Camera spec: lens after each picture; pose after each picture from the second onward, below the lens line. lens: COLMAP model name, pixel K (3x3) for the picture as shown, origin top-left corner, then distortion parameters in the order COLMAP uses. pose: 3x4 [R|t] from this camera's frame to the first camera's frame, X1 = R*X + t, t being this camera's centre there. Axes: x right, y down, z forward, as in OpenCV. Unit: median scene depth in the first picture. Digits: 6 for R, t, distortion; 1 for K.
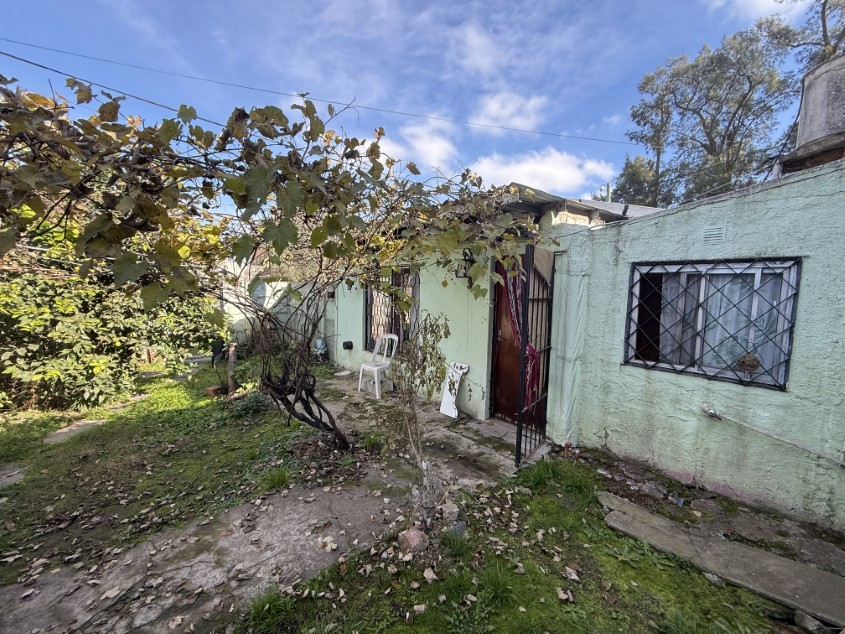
lens RADIAL K [[335.7, 0, 422.5], [0, 335.7, 317.0], [0, 0, 1]] dist [-0.000095, 0.000096]
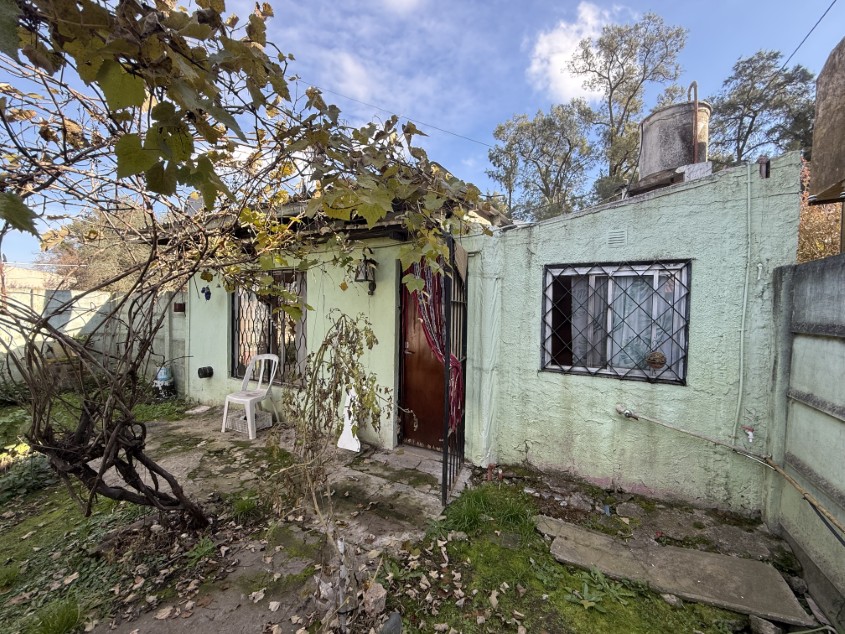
lens RADIAL K [[335.7, 0, 422.5], [0, 335.7, 317.0], [0, 0, 1]] dist [-0.000095, 0.000096]
pose [[0.937754, -0.013531, 0.347037, -0.046721], [0.032212, 0.998322, -0.048115, 0.023406], [-0.345804, 0.056299, 0.936616, 0.217409]]
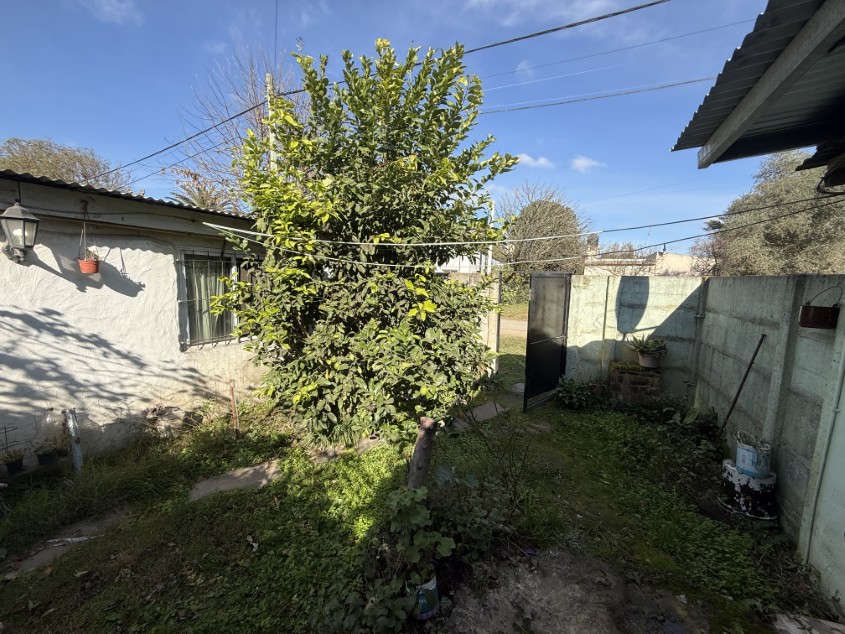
lens RADIAL K [[335.7, 0, 422.5], [0, 335.7, 317.0], [0, 0, 1]] dist [-0.000095, 0.000096]
pose [[0.375098, 0.098583, -0.921728, -0.303930], [-0.094612, 0.993208, 0.067726, -0.122032], [0.922144, 0.061803, 0.381877, 1.302299]]
